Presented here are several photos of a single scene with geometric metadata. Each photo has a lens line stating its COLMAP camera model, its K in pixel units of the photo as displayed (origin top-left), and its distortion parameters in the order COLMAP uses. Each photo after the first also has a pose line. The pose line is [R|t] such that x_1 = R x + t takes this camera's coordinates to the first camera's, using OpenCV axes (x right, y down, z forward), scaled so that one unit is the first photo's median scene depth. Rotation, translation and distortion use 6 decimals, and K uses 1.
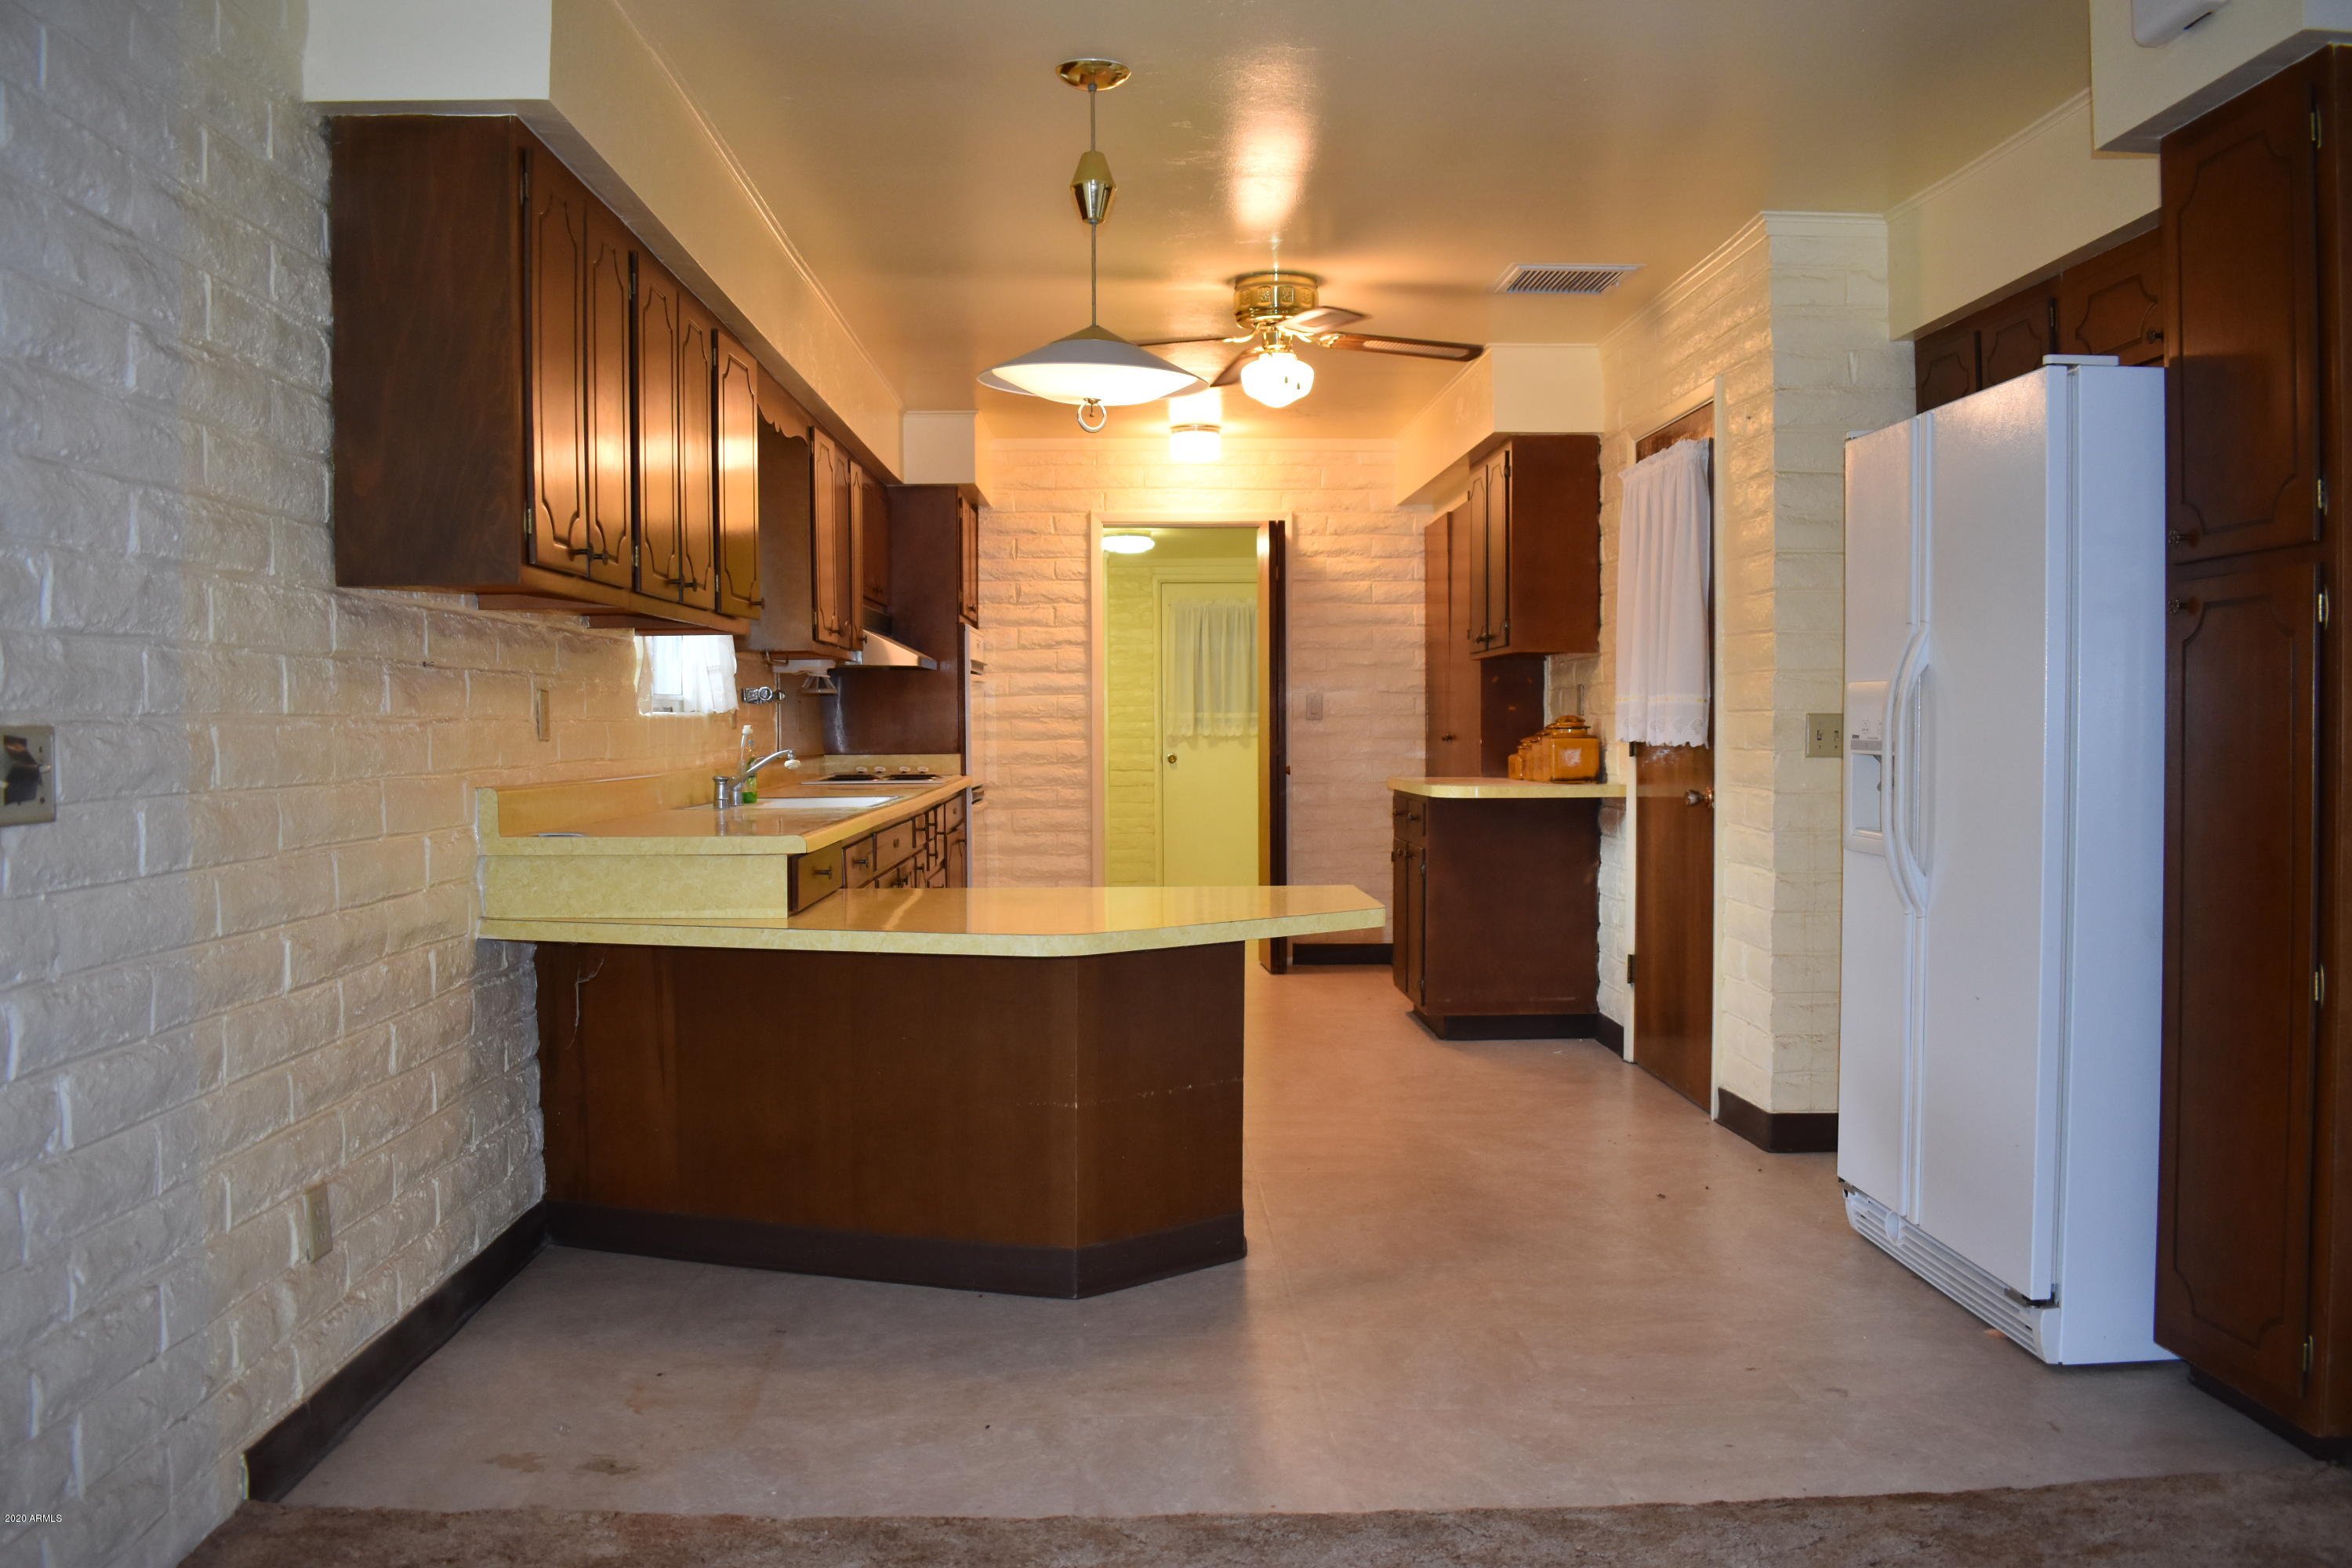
lens RADIAL K [[1846.2, 0, 1176.0], [0, 1846.2, 784.0], [0, 0, 1]] dist [-0.091485, 0.013623]
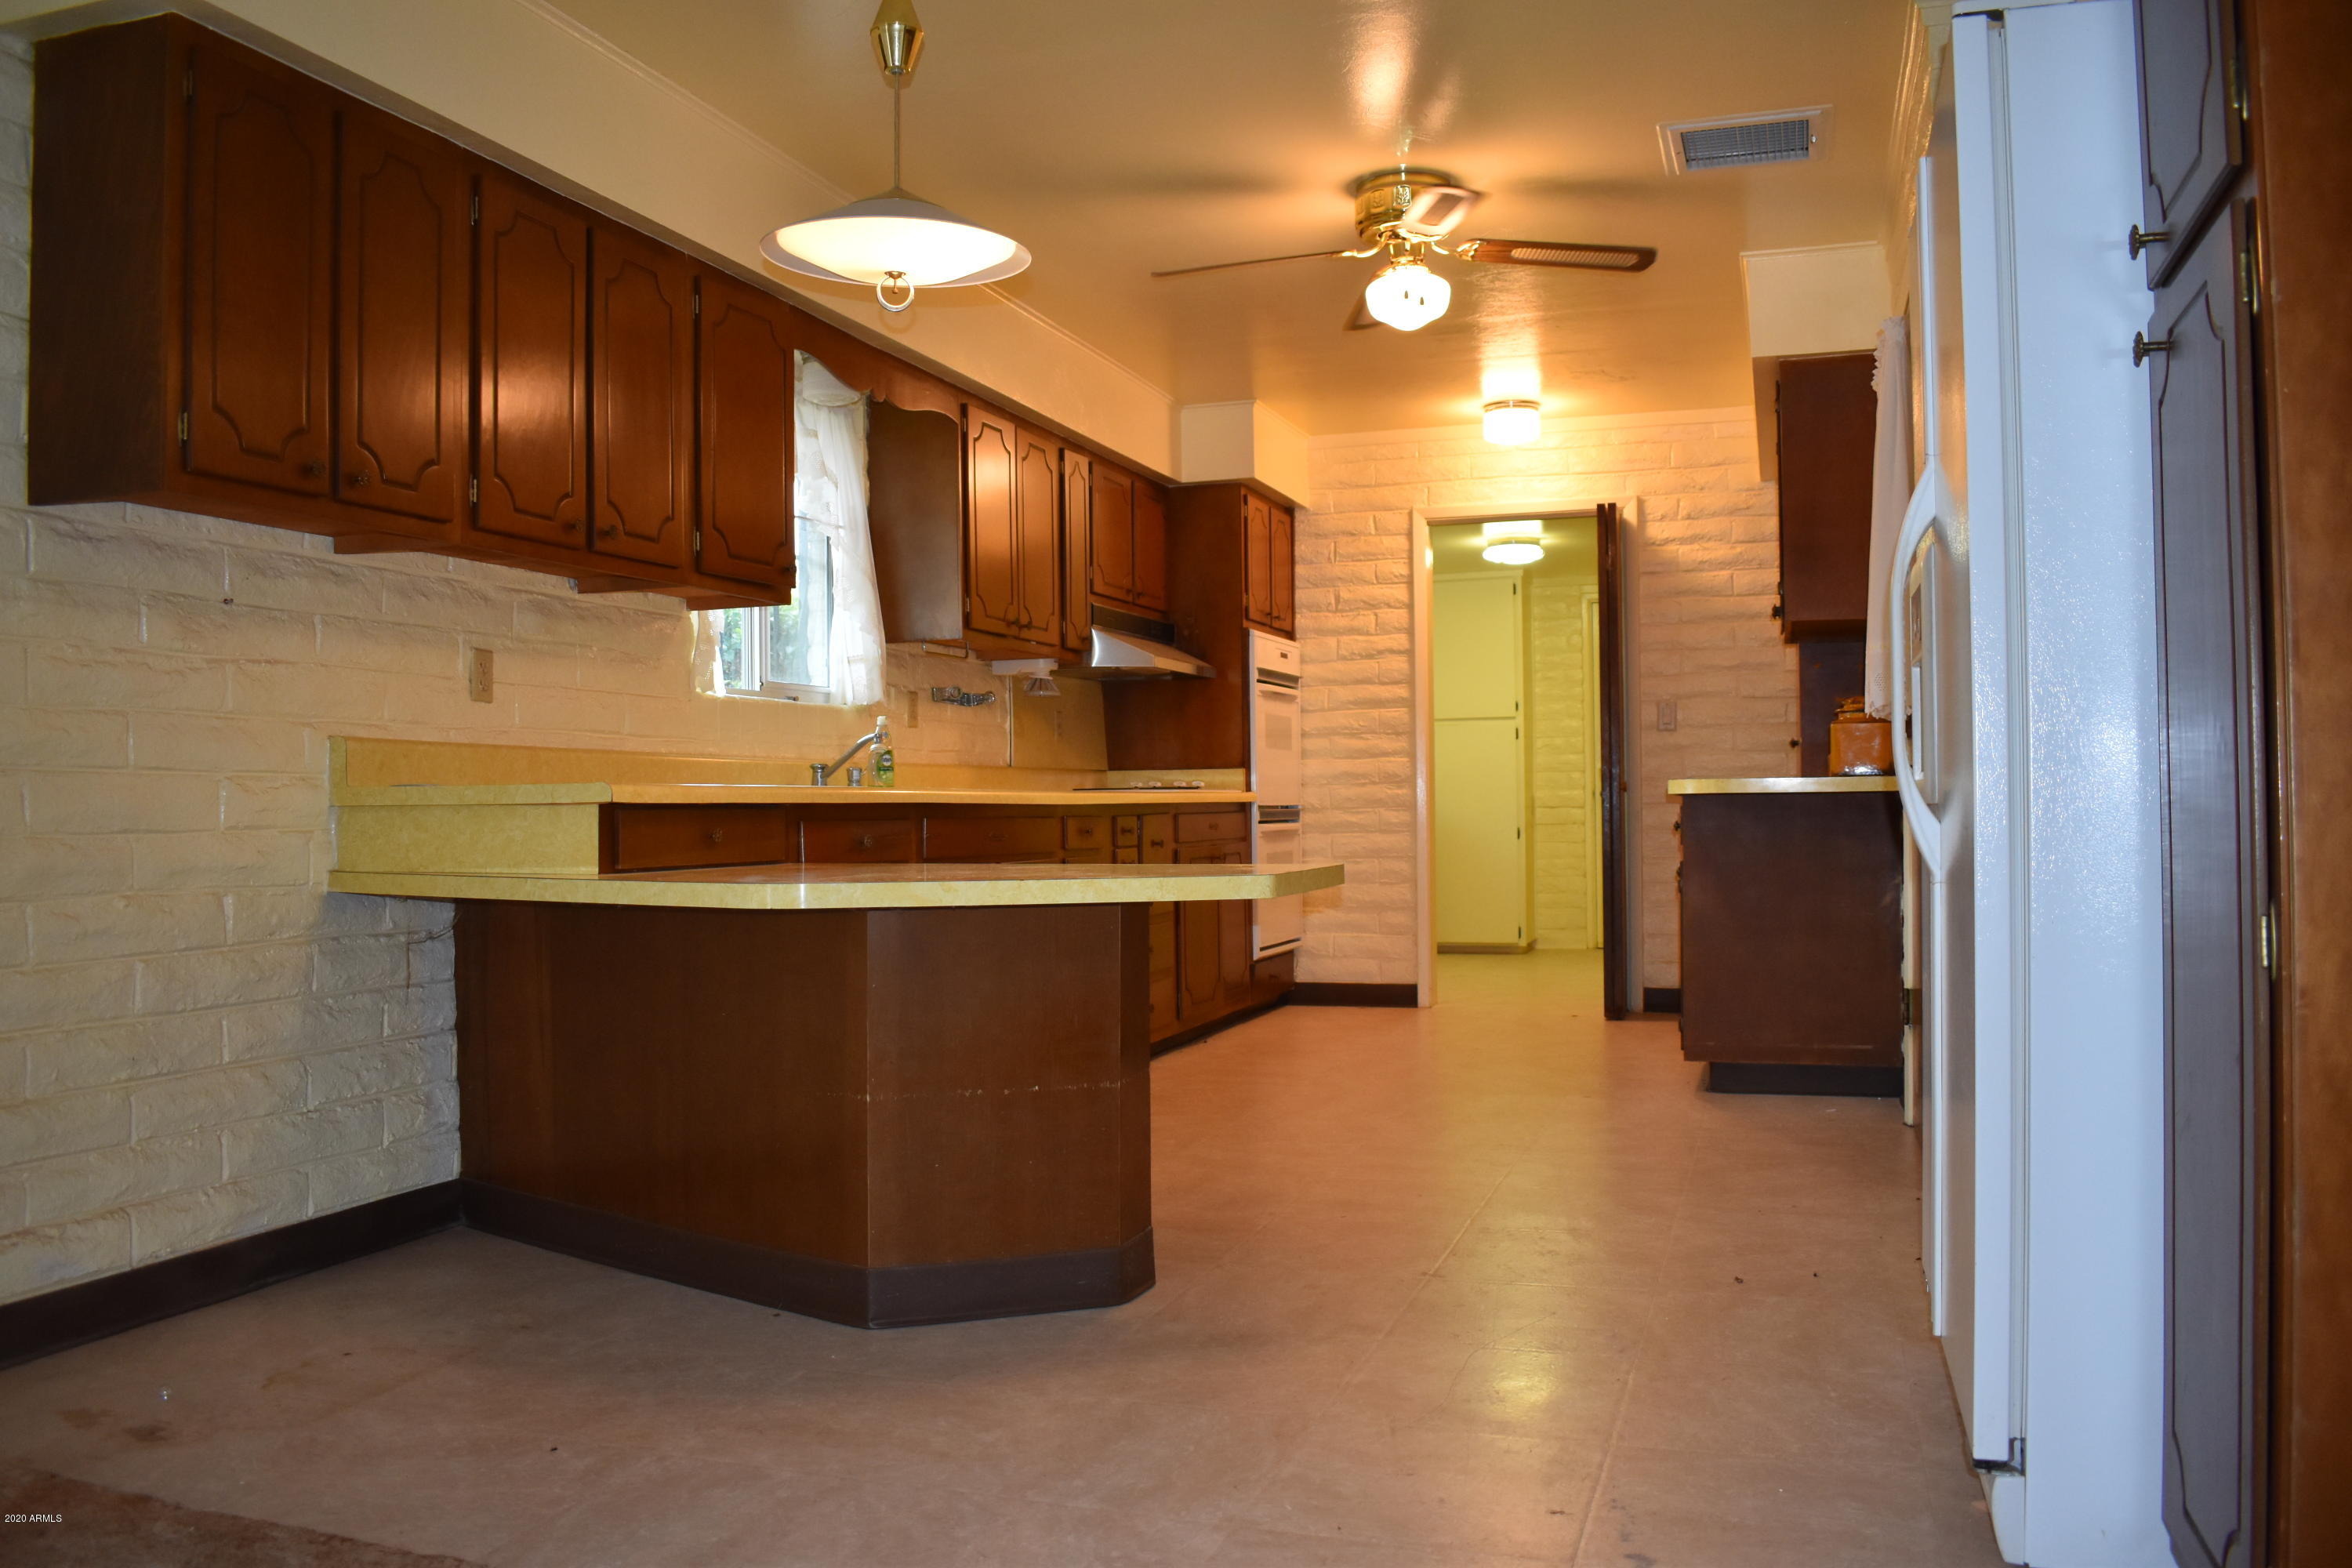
lens RADIAL K [[1846.2, 0, 1176.0], [0, 1846.2, 784.0], [0, 0, 1]] dist [-0.091485, 0.013623]
pose [[0.937734, -0.008708, -0.347244, 0.174625], [-0.005873, 0.999145, -0.040918, 0.029995], [0.347304, 0.040409, 0.936882, 0.117738]]
